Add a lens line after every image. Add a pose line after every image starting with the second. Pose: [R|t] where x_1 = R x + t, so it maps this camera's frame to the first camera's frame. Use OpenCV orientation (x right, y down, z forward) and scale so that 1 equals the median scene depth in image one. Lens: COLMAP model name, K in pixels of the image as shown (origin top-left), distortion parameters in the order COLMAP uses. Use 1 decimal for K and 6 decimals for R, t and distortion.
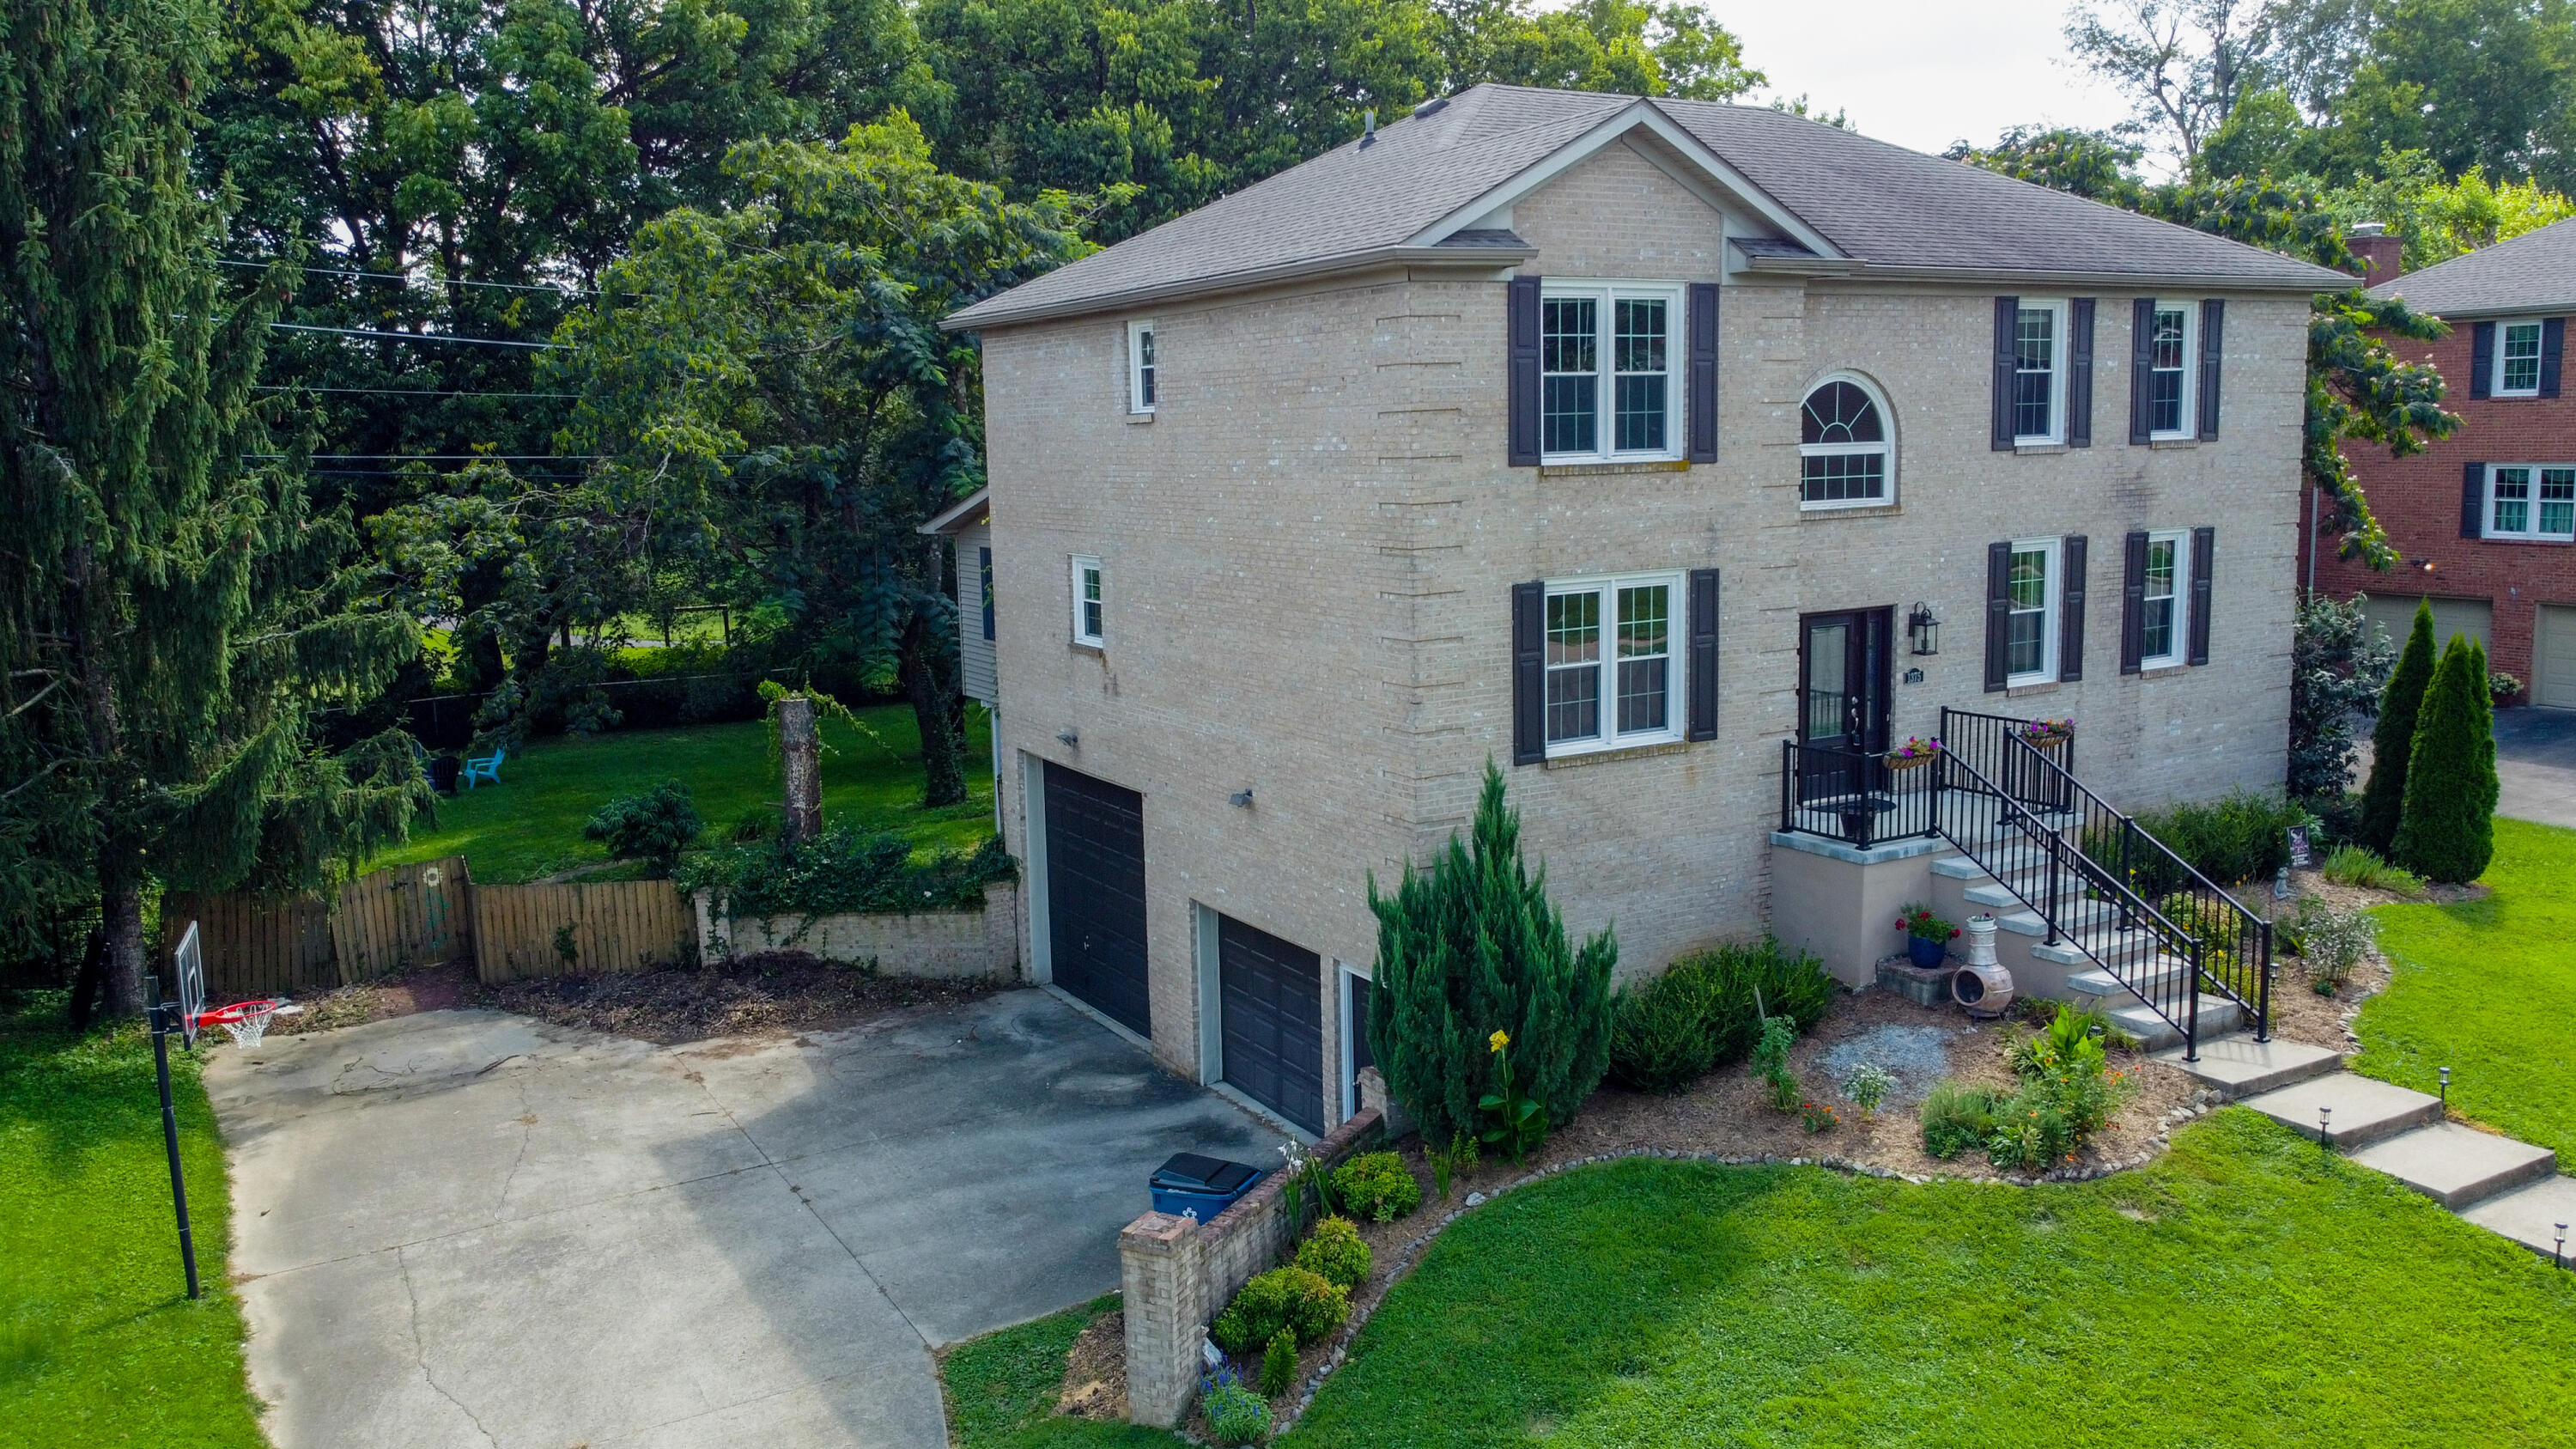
lens RADIAL K [[1963.7, 0, 1278.0], [0, 1963.7, 731.9], [0, 0, 1]] dist [0.004260, -0.007828]
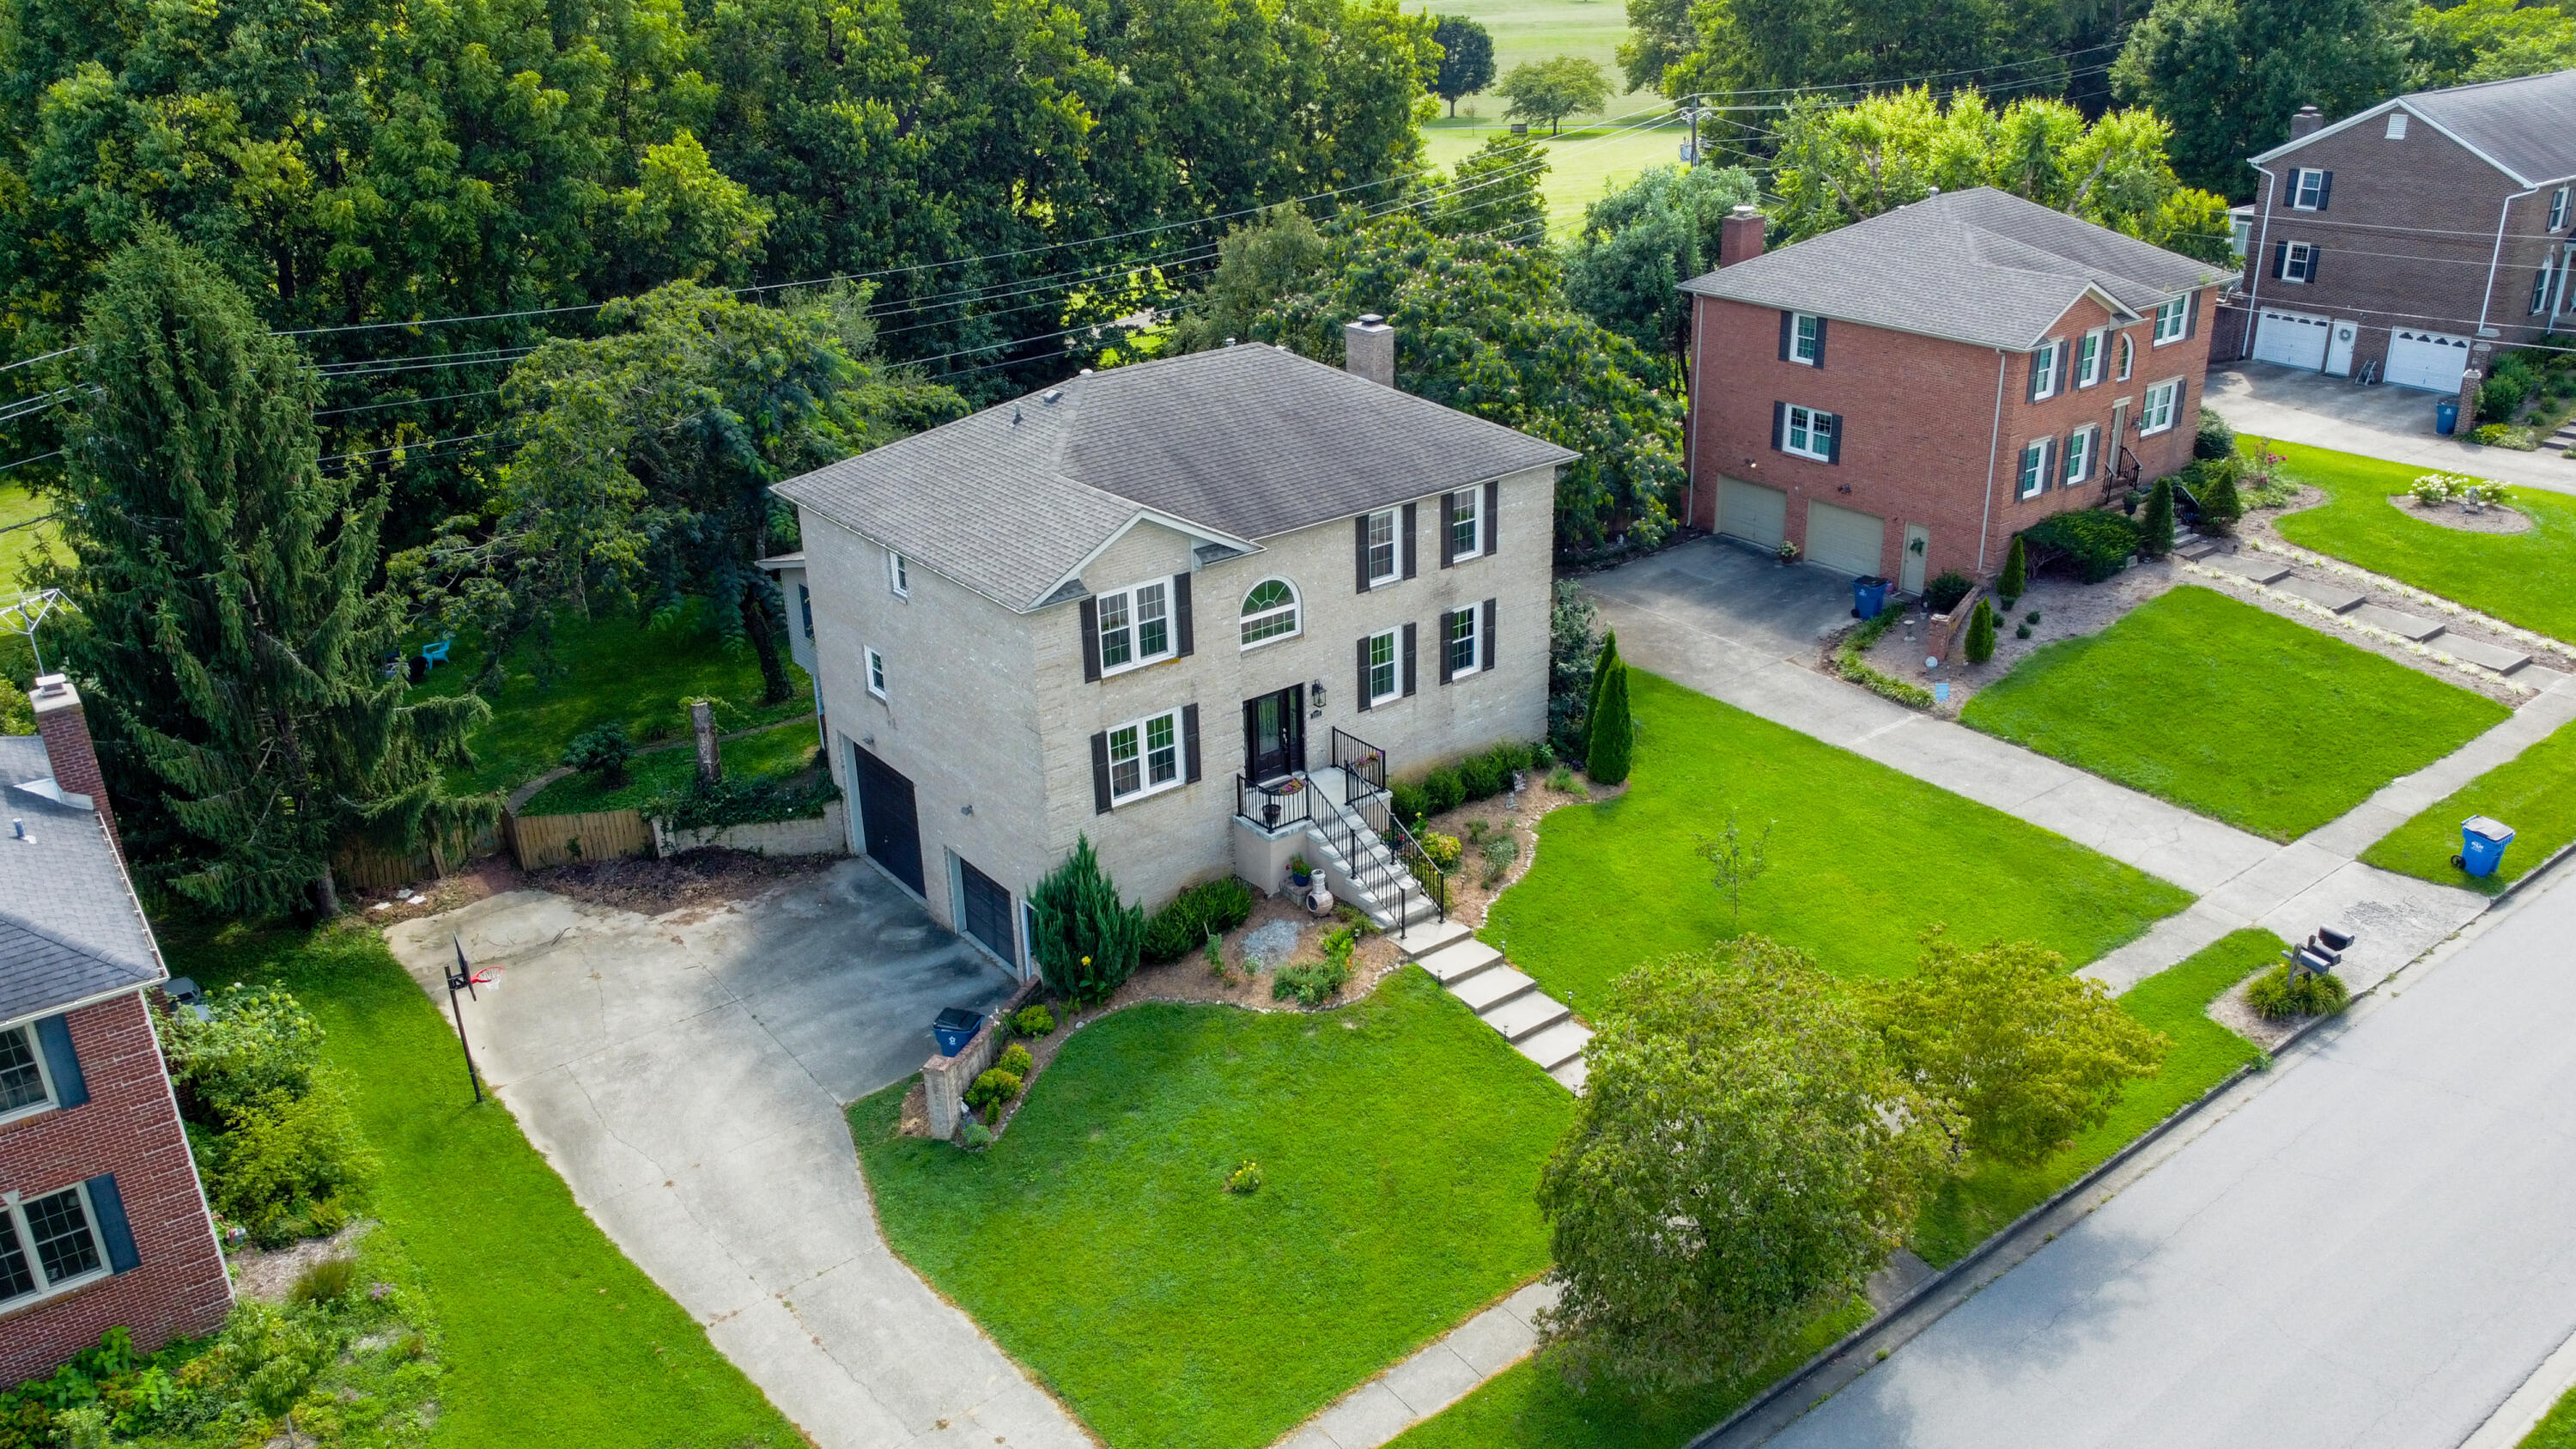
lens RADIAL K [[1983.1, 0, 1291.1], [0, 1983.1, 698.5], [0, 0, 1]] dist [-0.008741, -0.005972]
pose [[0.991461, -0.050047, 0.120414, 0.067552], [0.021040, 0.972715, 0.231048, -0.509445], [-0.128692, -0.226542, 0.965462, -0.899987]]
